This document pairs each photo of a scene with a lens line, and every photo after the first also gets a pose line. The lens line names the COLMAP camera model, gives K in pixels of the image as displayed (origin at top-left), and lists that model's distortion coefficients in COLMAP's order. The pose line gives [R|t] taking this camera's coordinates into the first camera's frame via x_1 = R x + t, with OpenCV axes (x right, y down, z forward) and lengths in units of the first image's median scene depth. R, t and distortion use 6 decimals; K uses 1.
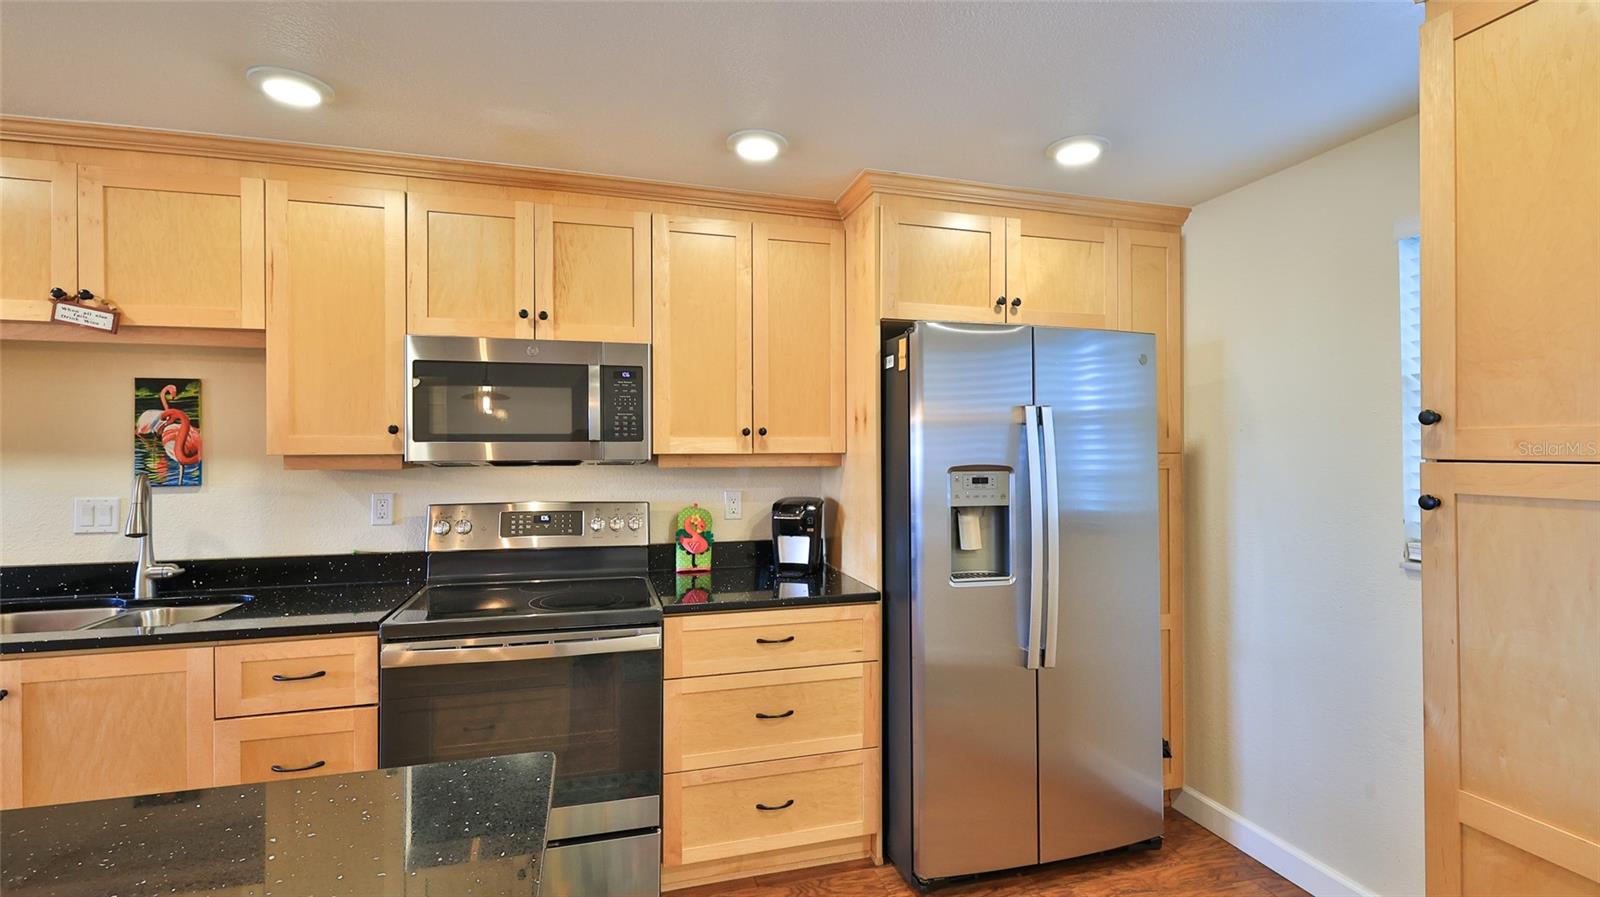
lens RADIAL K [[707.9, 0, 799.7], [0, 707.9, 448.9], [0, 0, 1]] dist [-0.001470, 0.000234]
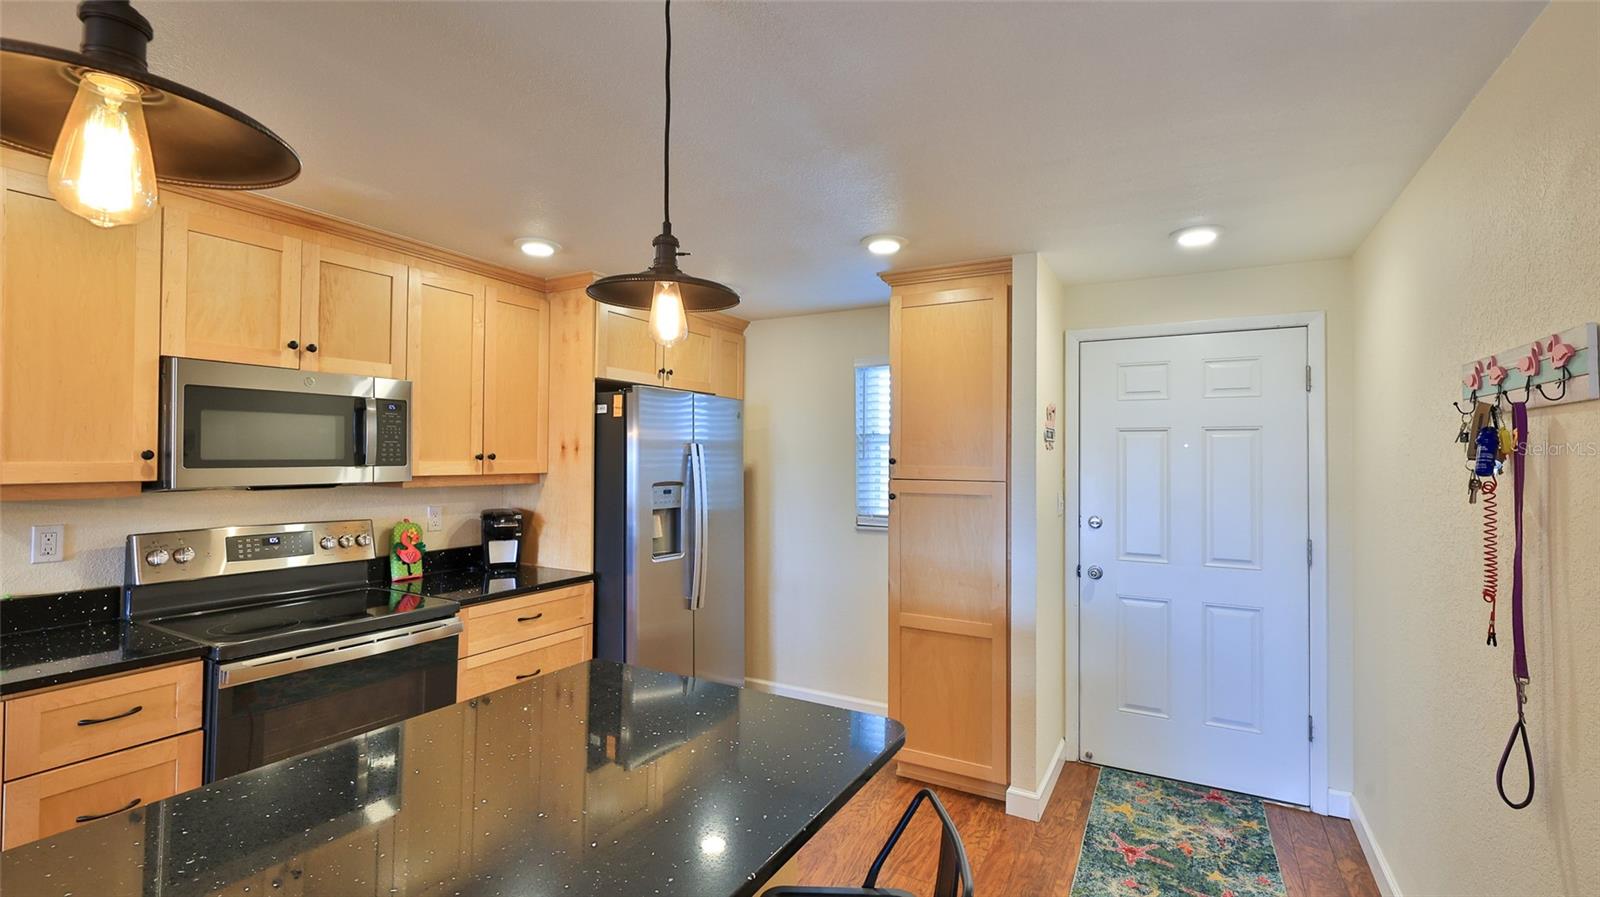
lens RADIAL K [[707.9, 0, 796.3], [0, 707.9, 449.6], [0, 0, 1]] dist [-0.001470, 0.000234]
pose [[0.709524, 0.014601, 0.704530, -0.583177], [-0.009573, 0.999893, -0.011082, -0.030215], [-0.704616, 0.001118, 0.709588, -0.266024]]
